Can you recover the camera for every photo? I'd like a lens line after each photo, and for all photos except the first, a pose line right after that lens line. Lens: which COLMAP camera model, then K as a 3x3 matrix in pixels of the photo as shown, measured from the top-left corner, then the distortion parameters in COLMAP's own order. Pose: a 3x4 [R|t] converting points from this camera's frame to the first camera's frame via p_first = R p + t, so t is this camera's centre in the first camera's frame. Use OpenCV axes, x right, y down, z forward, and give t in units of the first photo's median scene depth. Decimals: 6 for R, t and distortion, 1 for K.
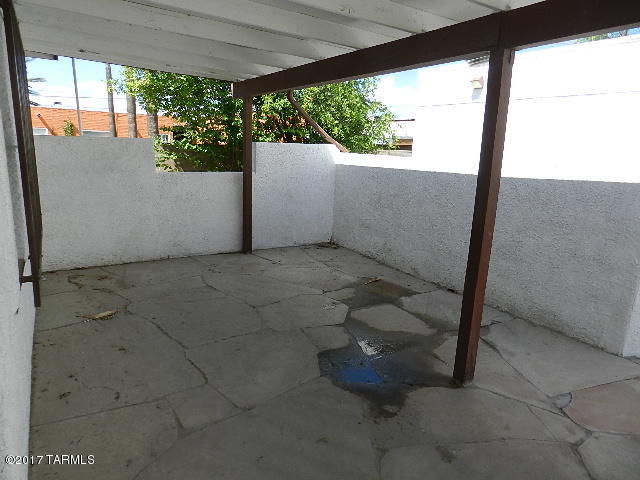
lens RADIAL K [[430.7, 0, 319.8], [0, 430.7, 240.2], [0, 0, 1]] dist [0.016456, -0.002911]
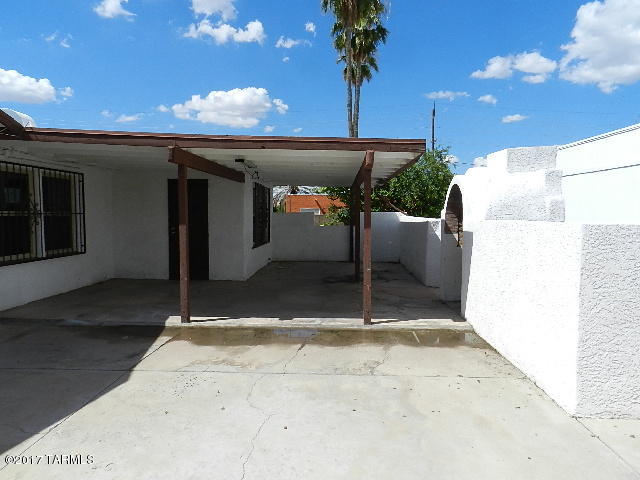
lens RADIAL K [[430.7, 0, 323.3], [0, 430.7, 240.8], [0, 0, 1]] dist [0.016456, -0.002911]
pose [[0.841223, -0.003414, -0.540678, 0.812331], [-0.084994, 0.986713, -0.138470, 0.217740], [0.533966, 0.162439, 0.829755, -0.829846]]
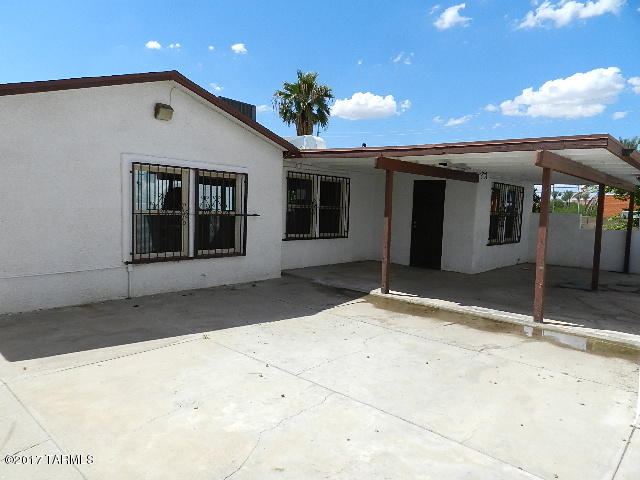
lens RADIAL K [[430.7, 0, 324.2], [0, 430.7, 251.2], [0, 0, 1]] dist [0.016456, -0.002911]
pose [[0.293609, 0.064821, -0.953725, 1.121600], [-0.224397, 0.974494, -0.002849, 0.214528], [0.929215, 0.214849, 0.300665, -0.730190]]
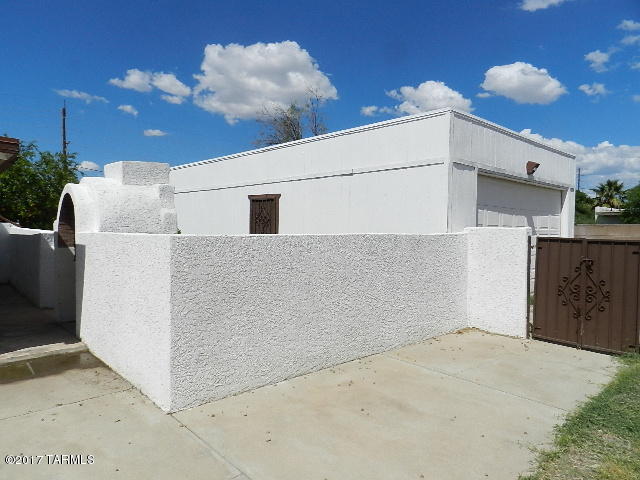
lens RADIAL K [[430.7, 0, 316.7], [0, 430.7, 239.2], [0, 0, 1]] dist [0.016456, -0.002911]
pose [[0.980346, -0.036191, 0.193938, 0.867081], [0.070679, 0.982208, -0.173990, 0.216971], [-0.184191, 0.184277, 0.965461, -0.824545]]
